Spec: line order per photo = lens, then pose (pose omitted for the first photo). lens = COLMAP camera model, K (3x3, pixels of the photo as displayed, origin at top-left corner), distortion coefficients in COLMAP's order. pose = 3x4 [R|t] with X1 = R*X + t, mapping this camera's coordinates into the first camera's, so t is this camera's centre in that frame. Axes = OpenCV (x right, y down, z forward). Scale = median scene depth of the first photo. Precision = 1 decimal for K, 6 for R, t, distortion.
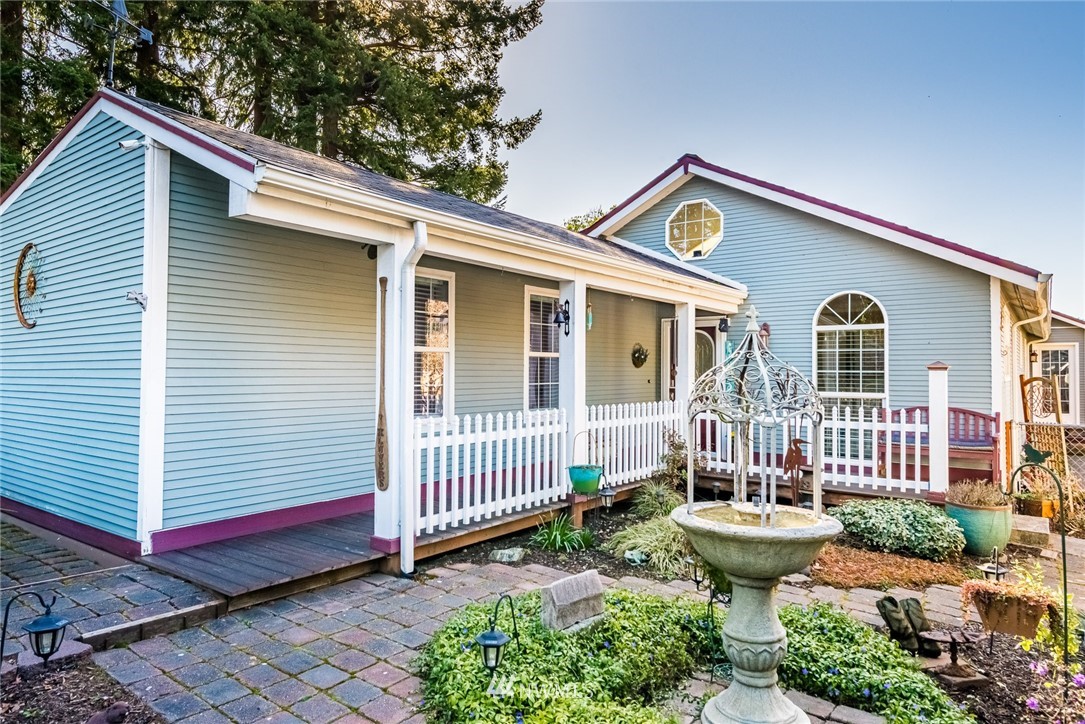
lens RADIAL K [[661.8, 0, 543.8], [0, 661.8, 359.3], [0, 0, 1]] dist [0.004522, 0.000763]
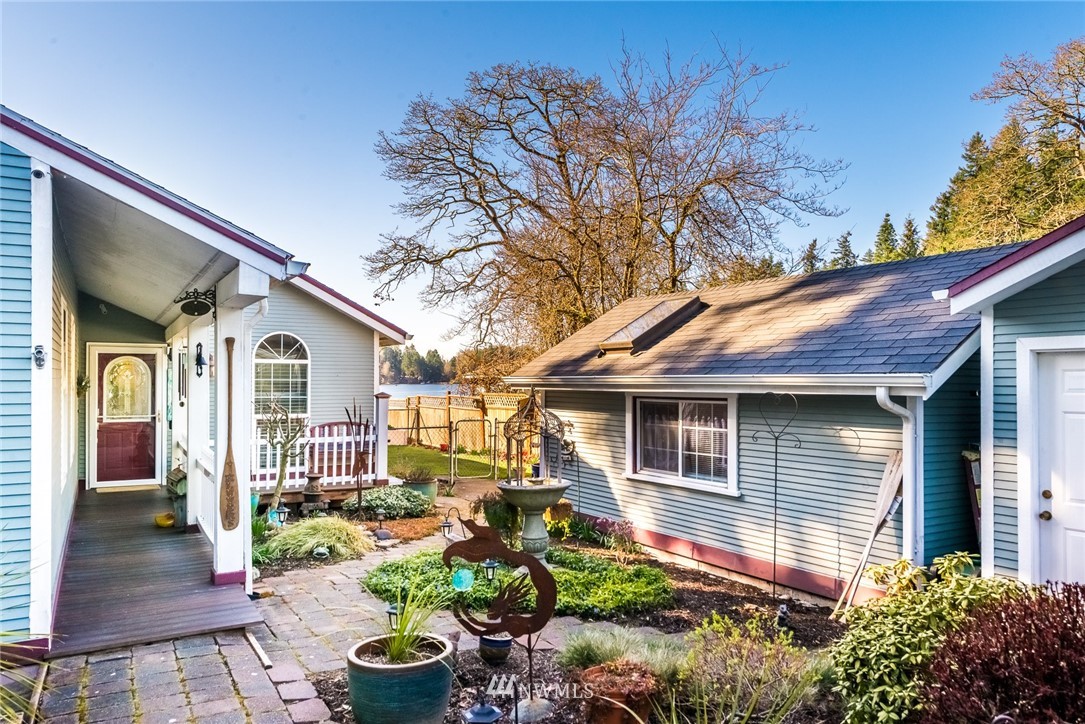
lens RADIAL K [[757.3, 0, 542.8], [0, 757.3, 370.1], [0, 0, 1]] dist [-0.001231, -0.000191]
pose [[0.377117, 0.006668, 0.926142, -0.682201], [-0.024104, 0.999706, 0.002617, -0.048544], [-0.925852, -0.023311, 0.377166, 0.019492]]
